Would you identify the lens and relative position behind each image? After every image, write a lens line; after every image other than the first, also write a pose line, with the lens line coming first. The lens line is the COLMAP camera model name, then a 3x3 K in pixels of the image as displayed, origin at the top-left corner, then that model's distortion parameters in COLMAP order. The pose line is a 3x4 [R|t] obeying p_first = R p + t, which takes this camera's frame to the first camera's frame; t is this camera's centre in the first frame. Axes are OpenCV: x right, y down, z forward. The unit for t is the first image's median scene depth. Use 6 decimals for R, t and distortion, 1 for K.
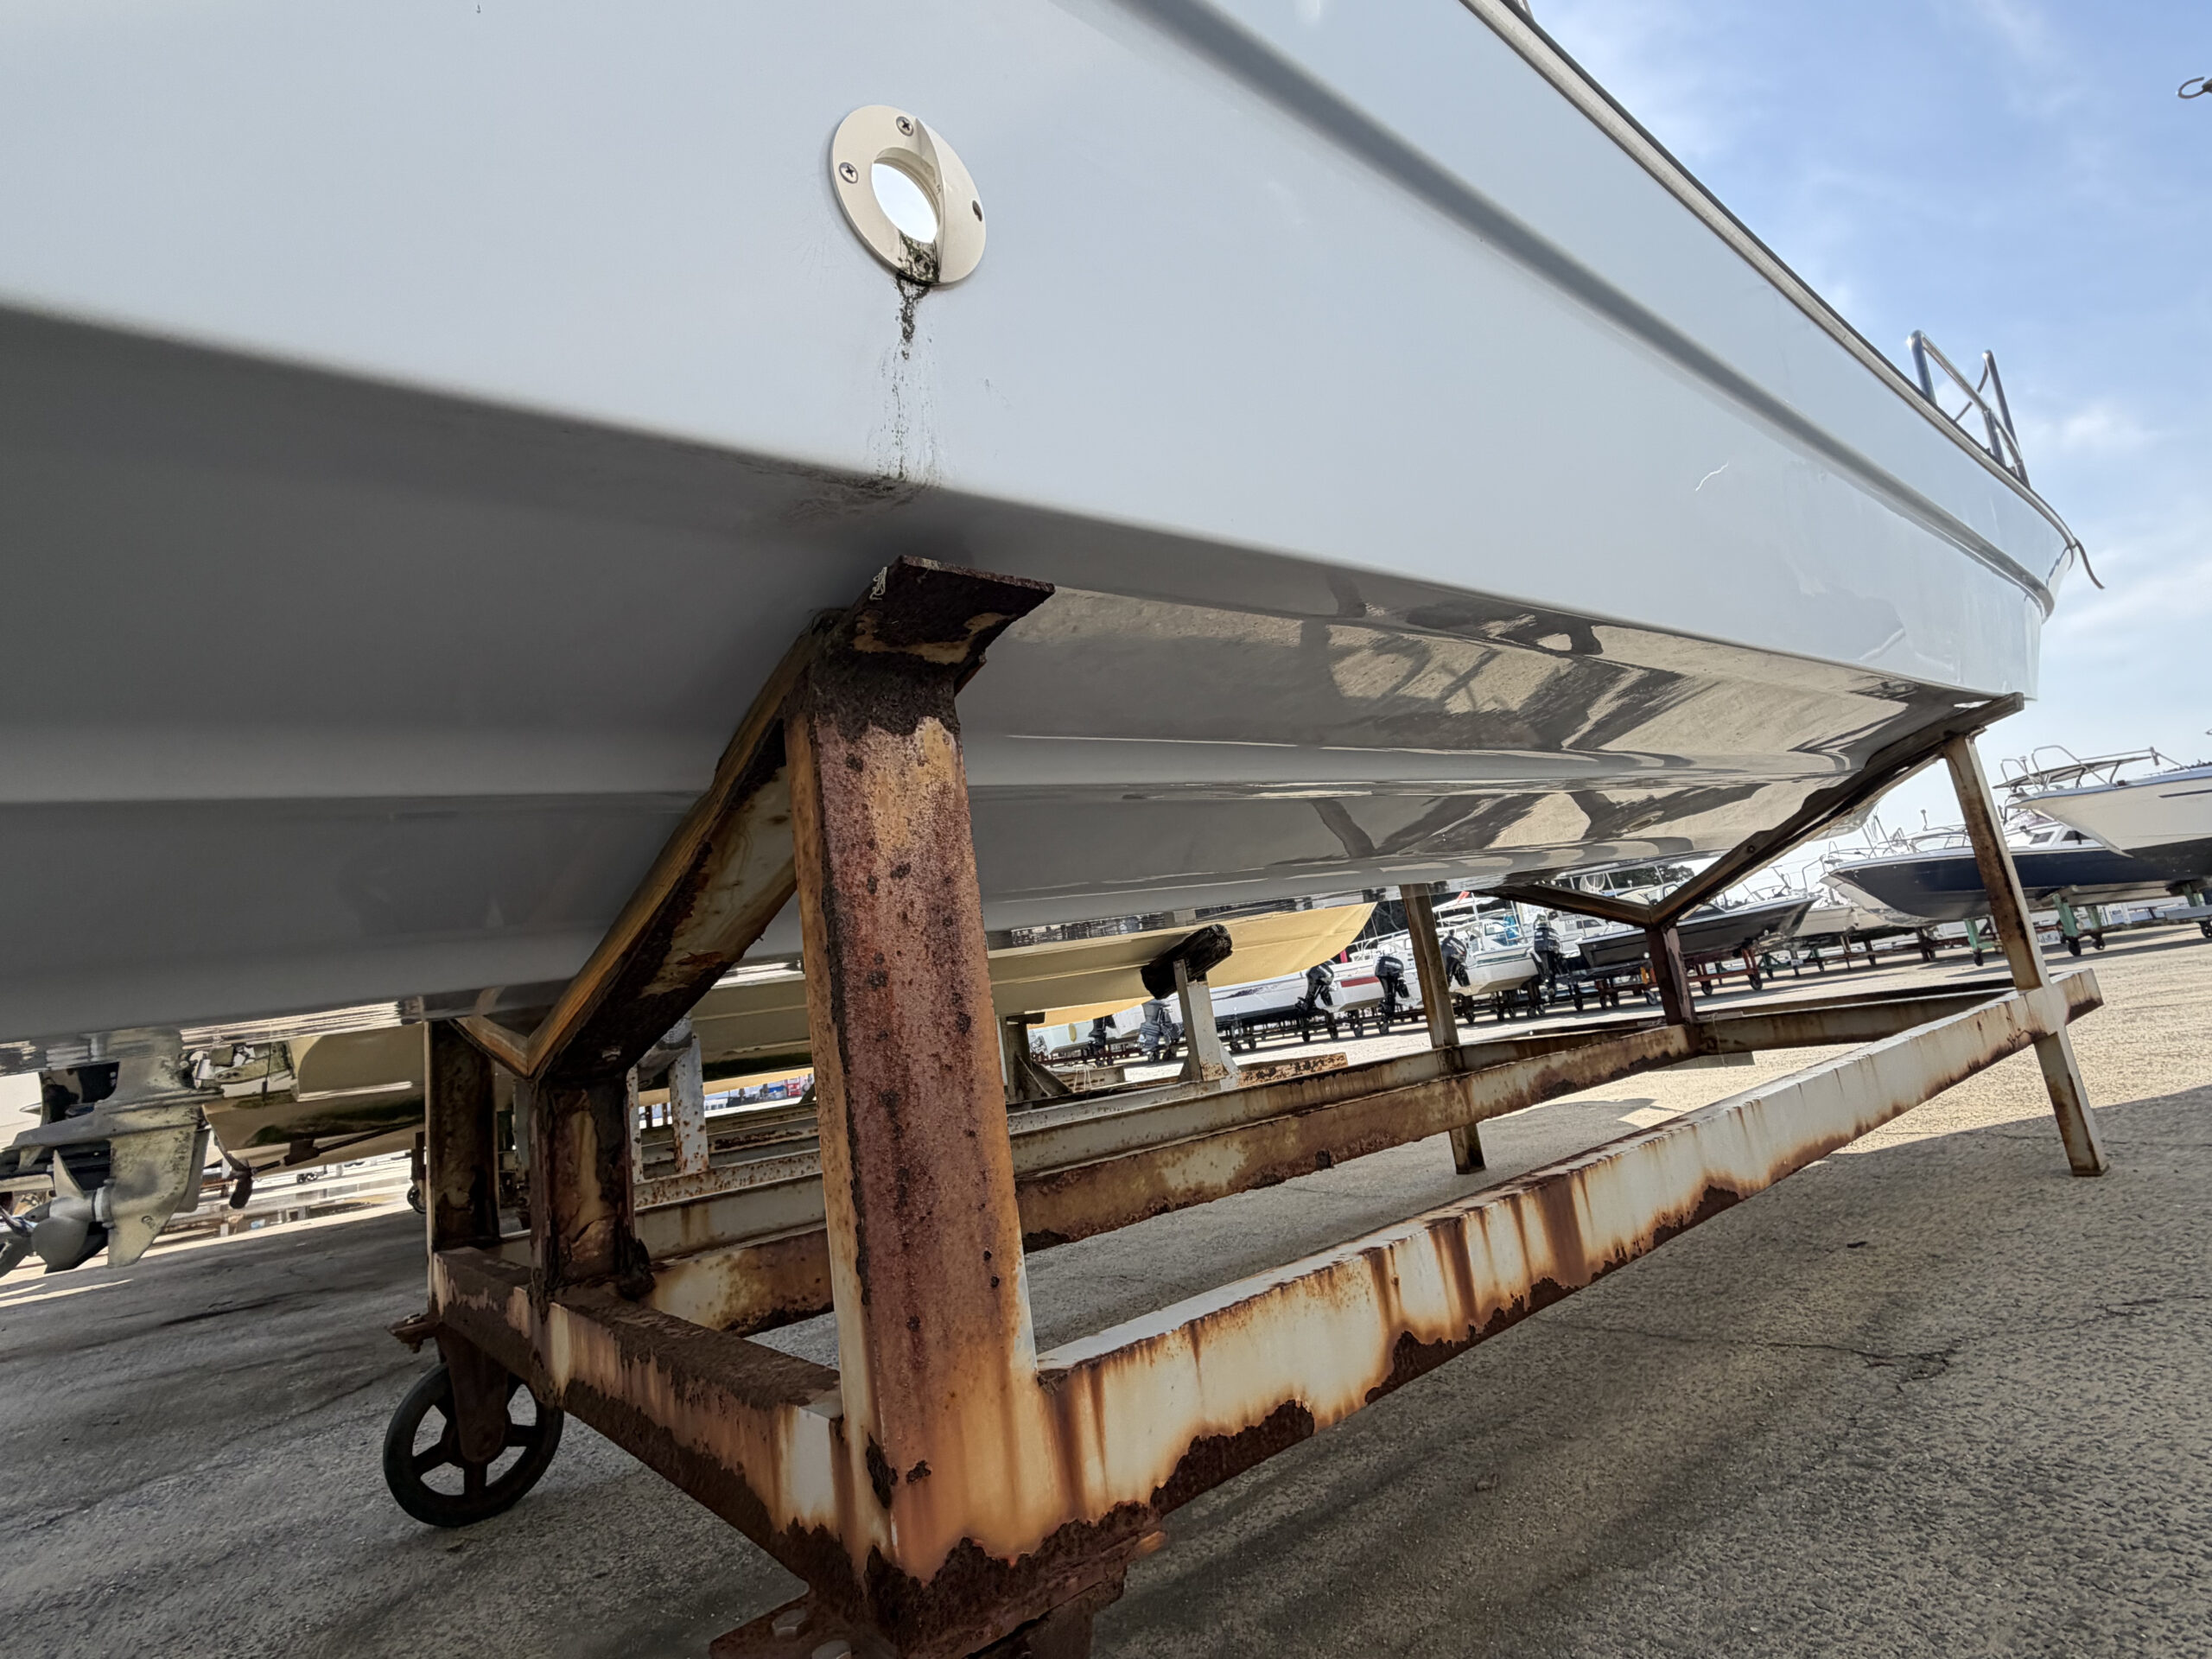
lens RADIAL K [[1060.5, 0, 1103.7], [0, 1060.5, 817.1], [0, 0, 1]] dist [-0.000752, -0.000753]
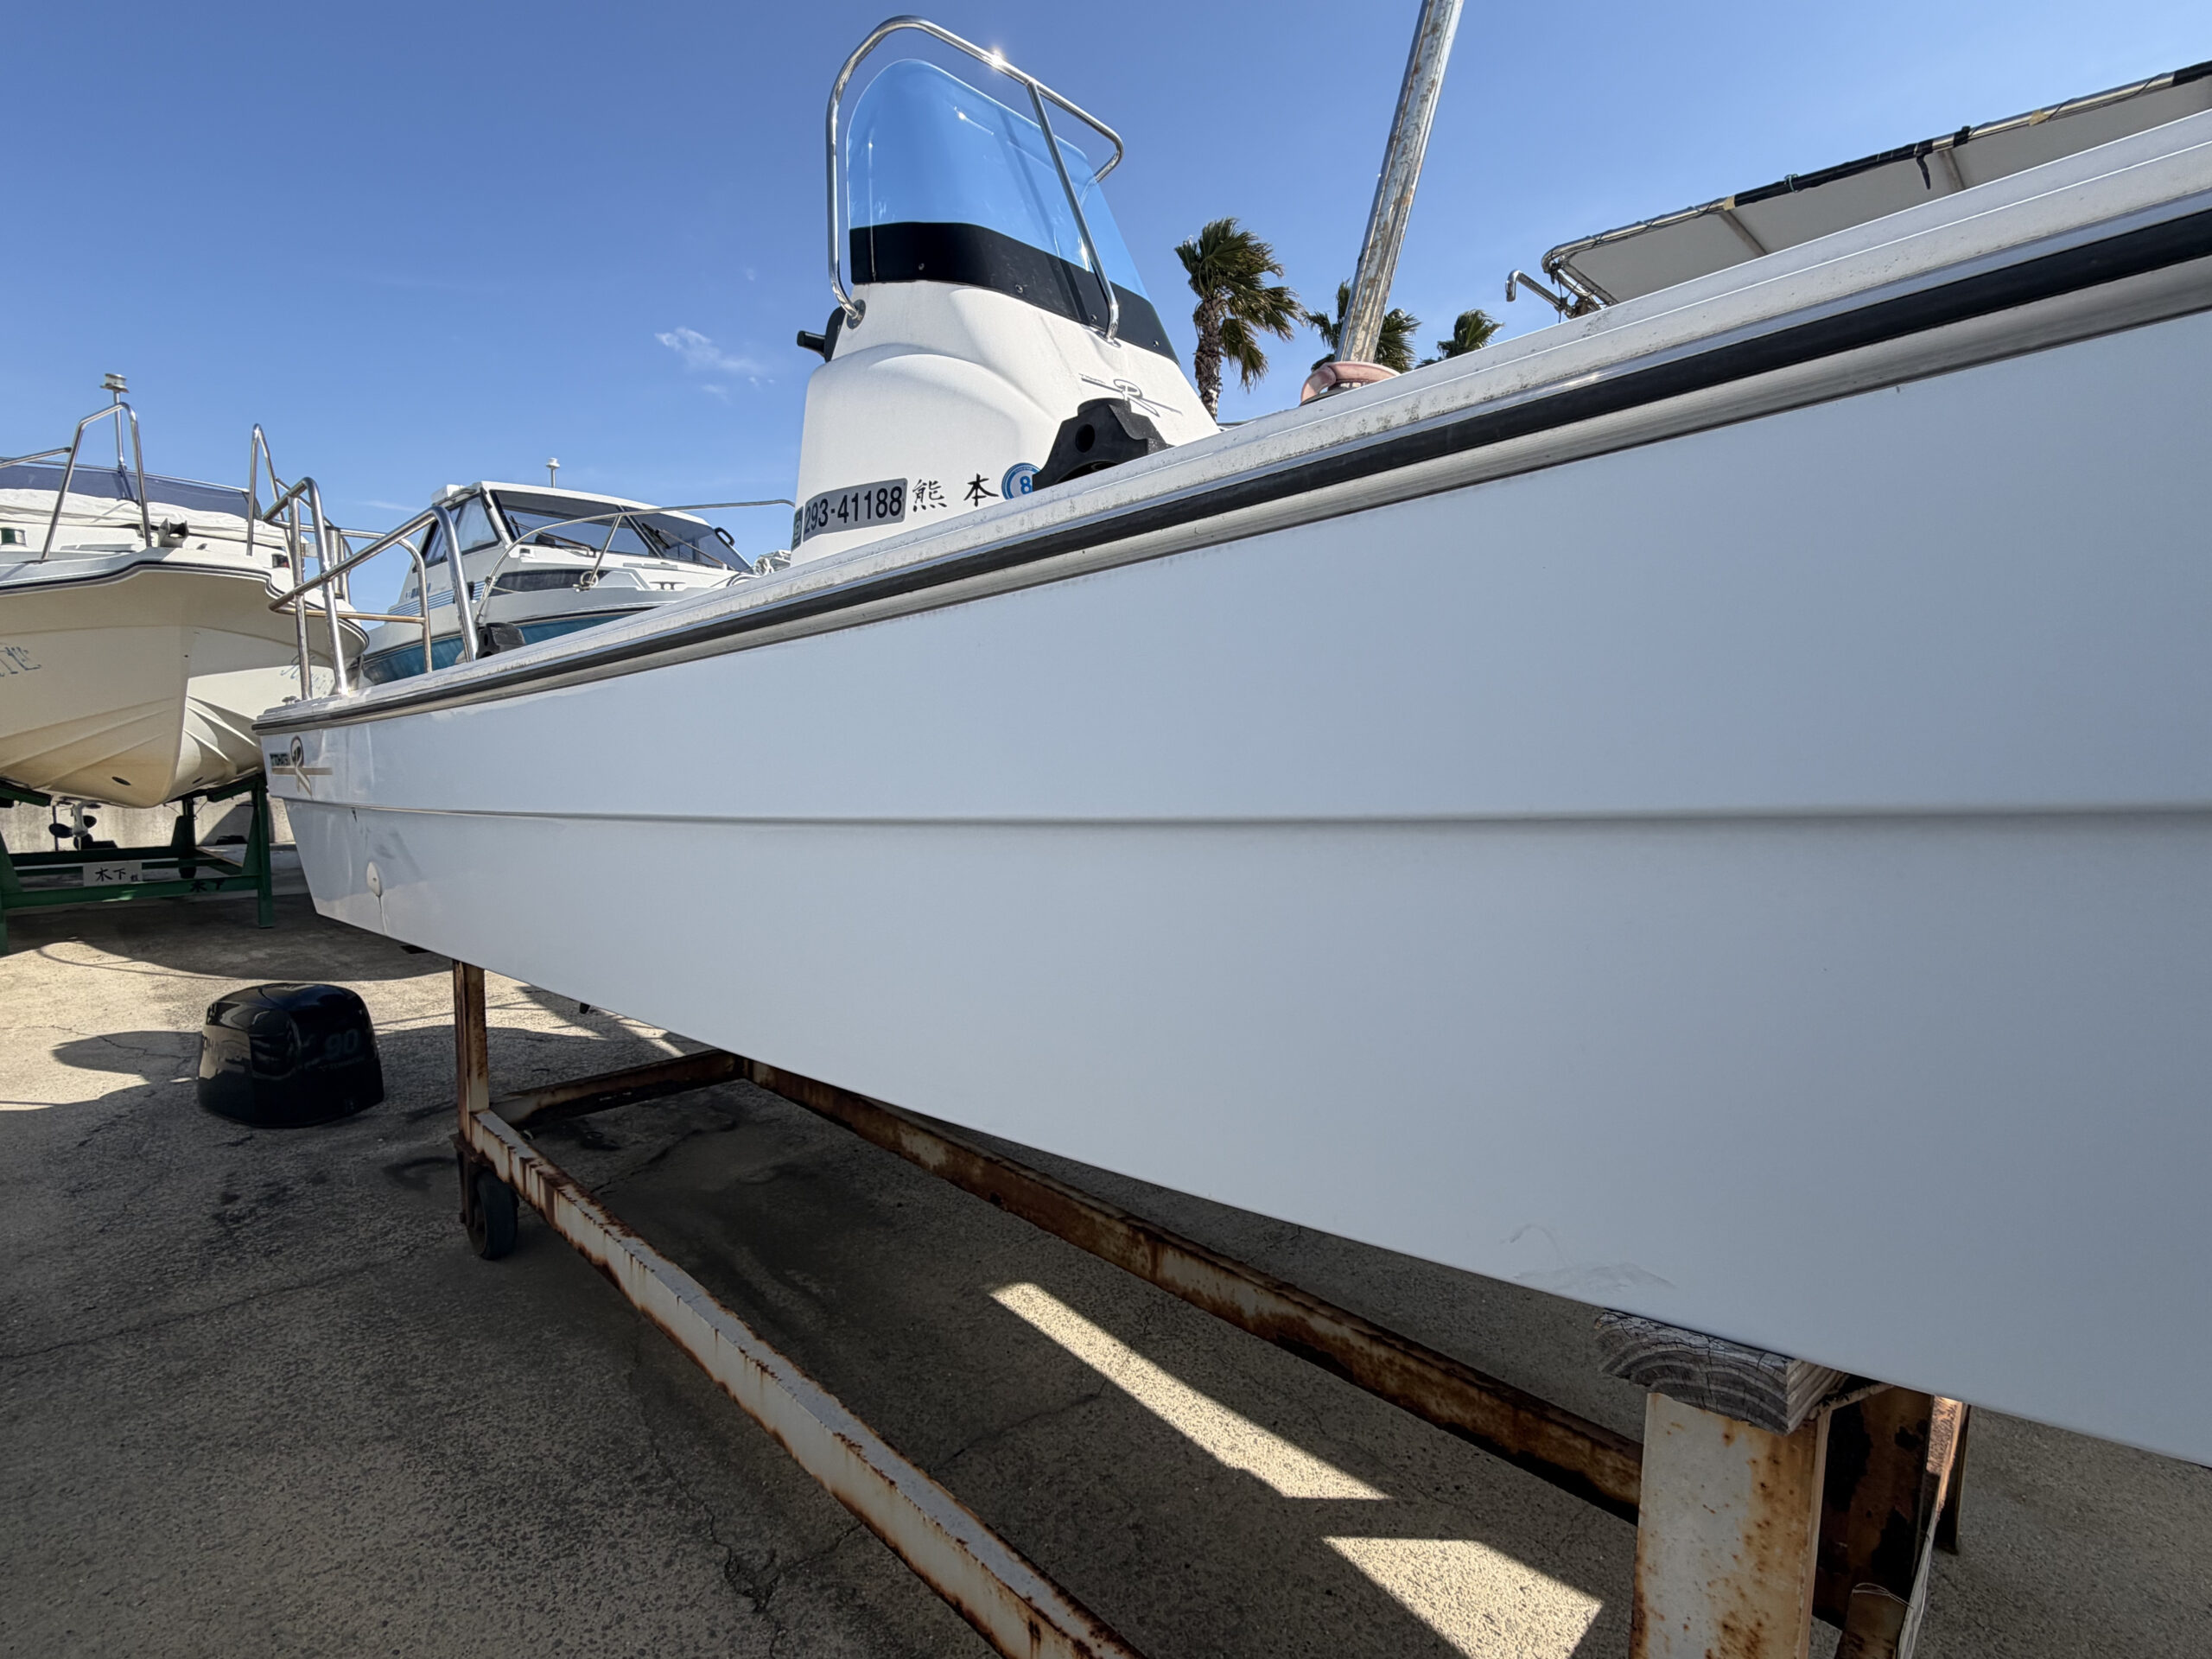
lens RADIAL K [[1060.5, 0, 1097.2], [0, 1060.5, 825.1], [0, 0, 1]] dist [-0.000752, -0.000753]
pose [[0.109322, 0.227847, -0.967540, 1.441002], [0.168733, 0.954994, 0.243958, -0.428711], [0.979581, -0.189925, 0.065956, 1.185368]]
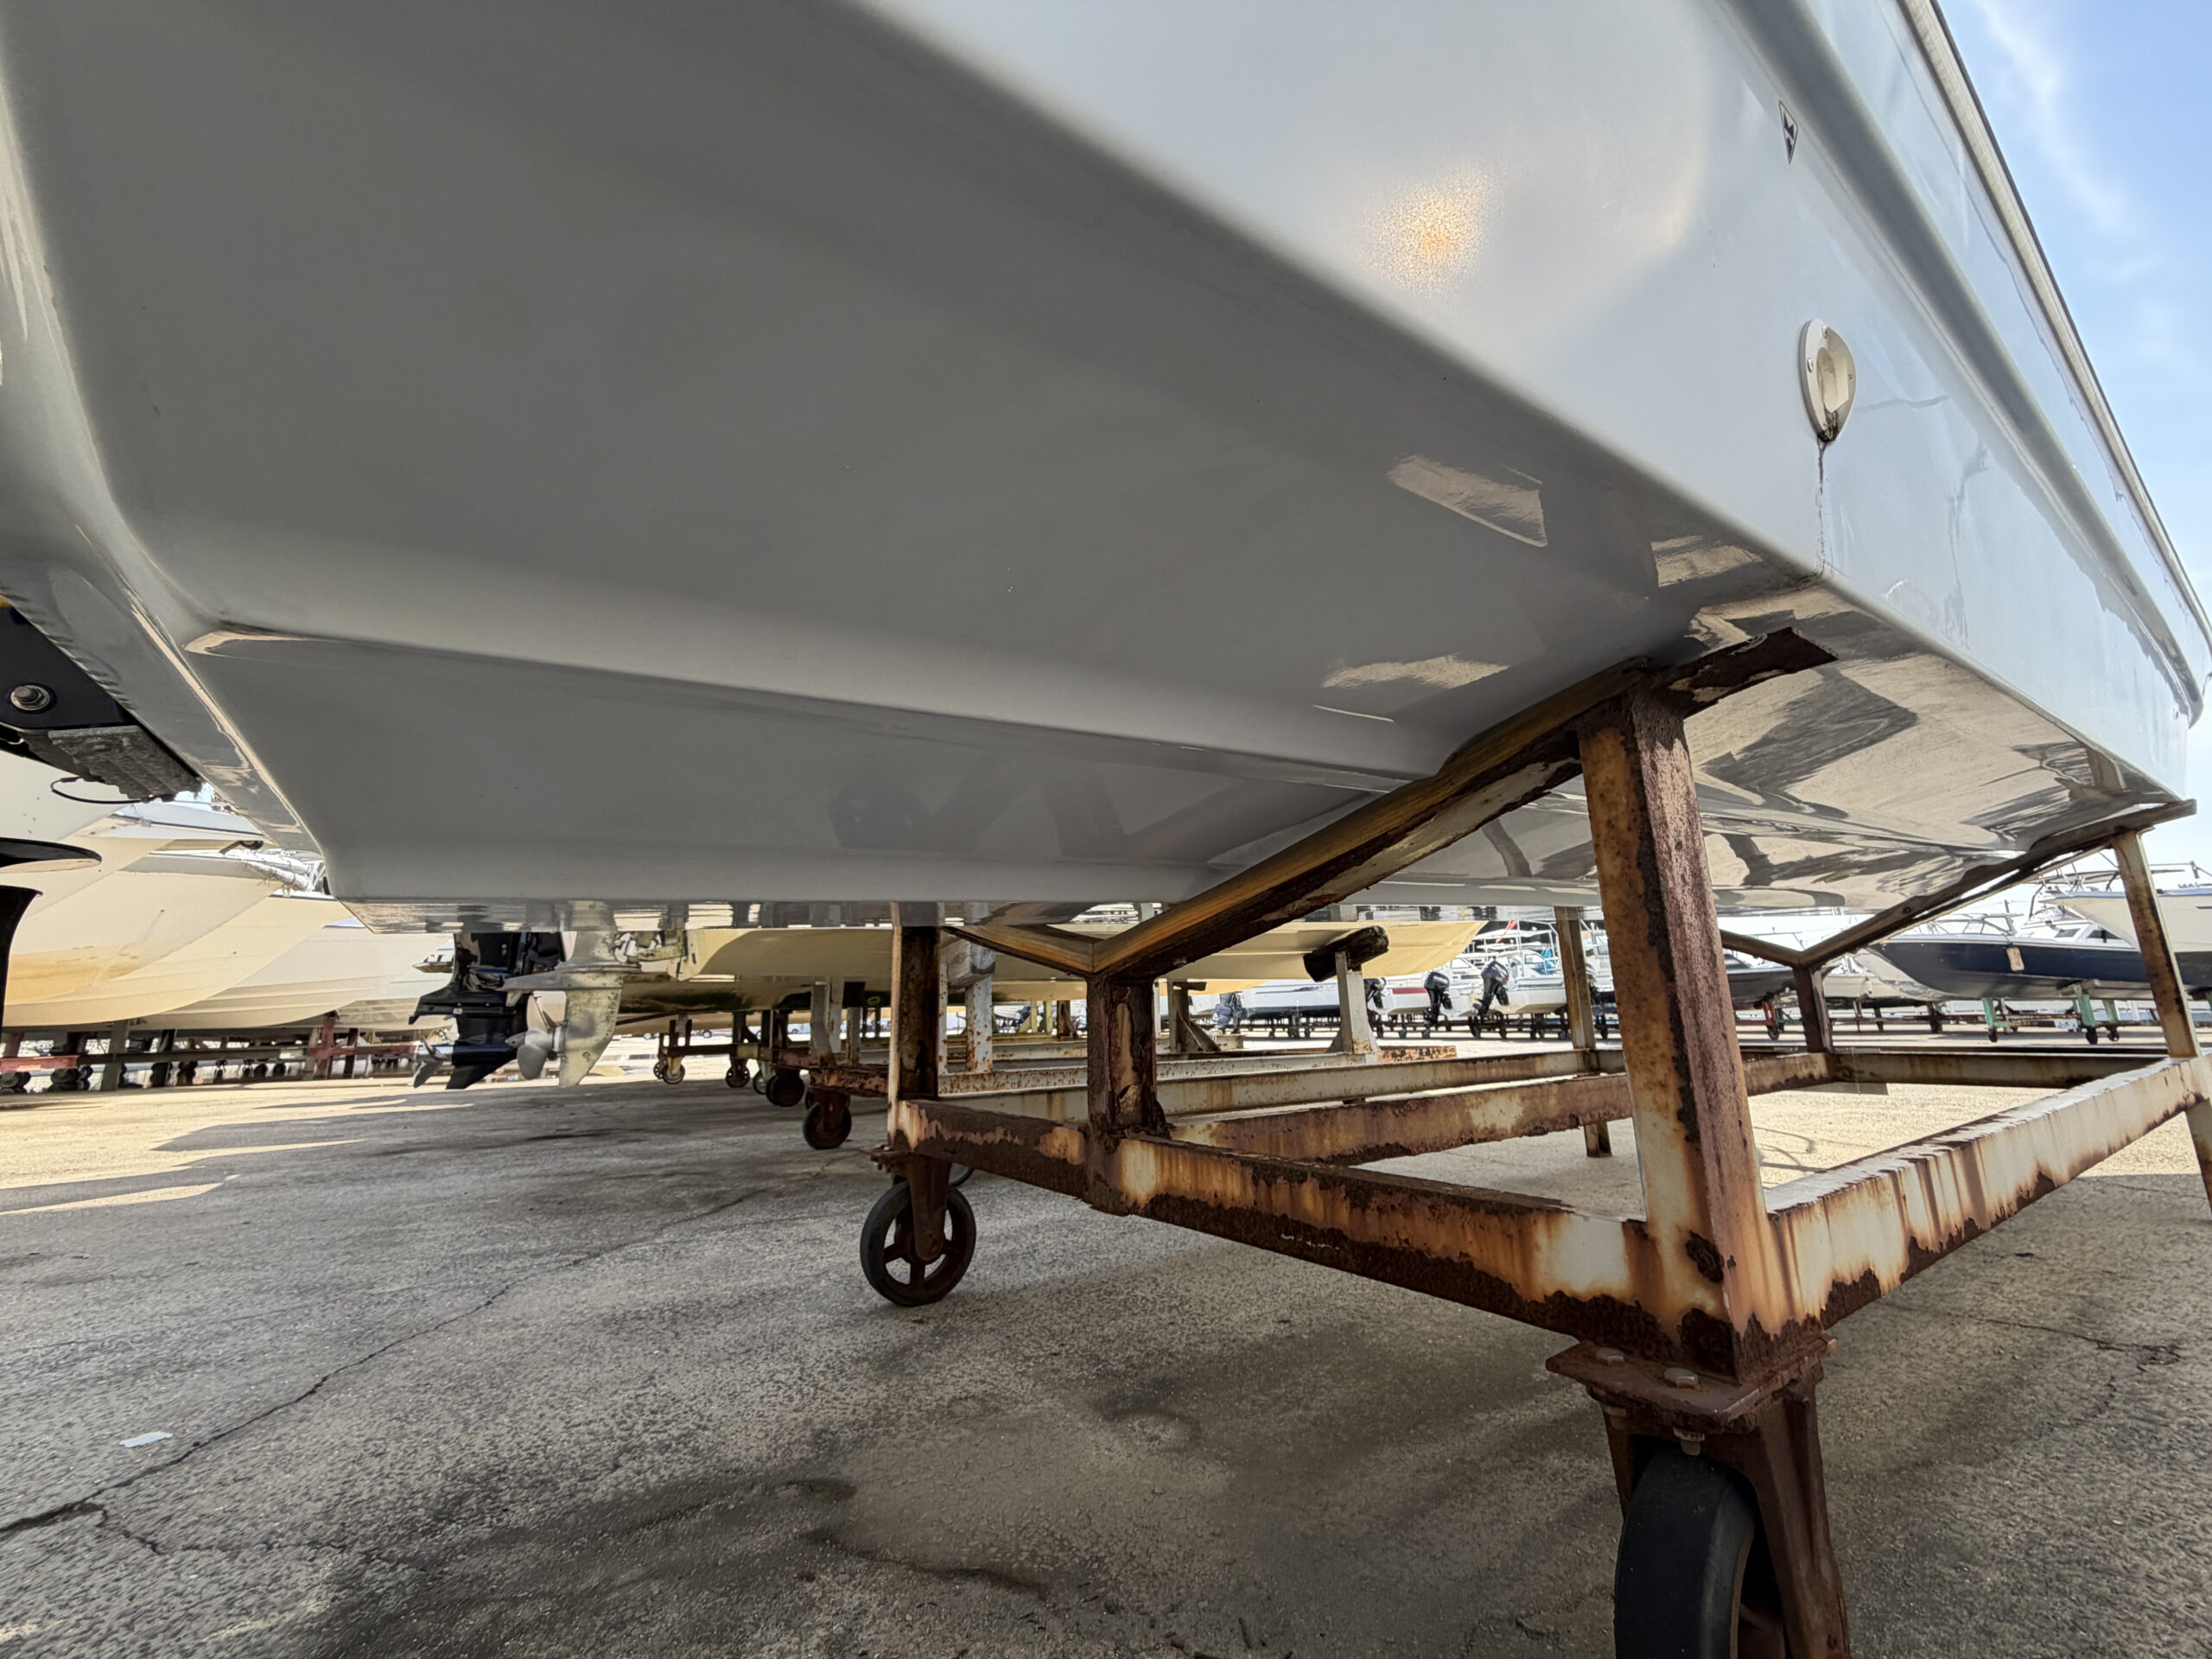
lens RADIAL K [[887.7, 0, 1097.4], [0, 887.7, 819.3], [0, 0, 1]] dist [-0.003363, 0.000614]
pose [[0.990367, 0.099441, -0.096361, -0.291840], [-0.100017, 0.994985, -0.001150, 0.032623], [0.095763, 0.010777, 0.995346, -0.085256]]
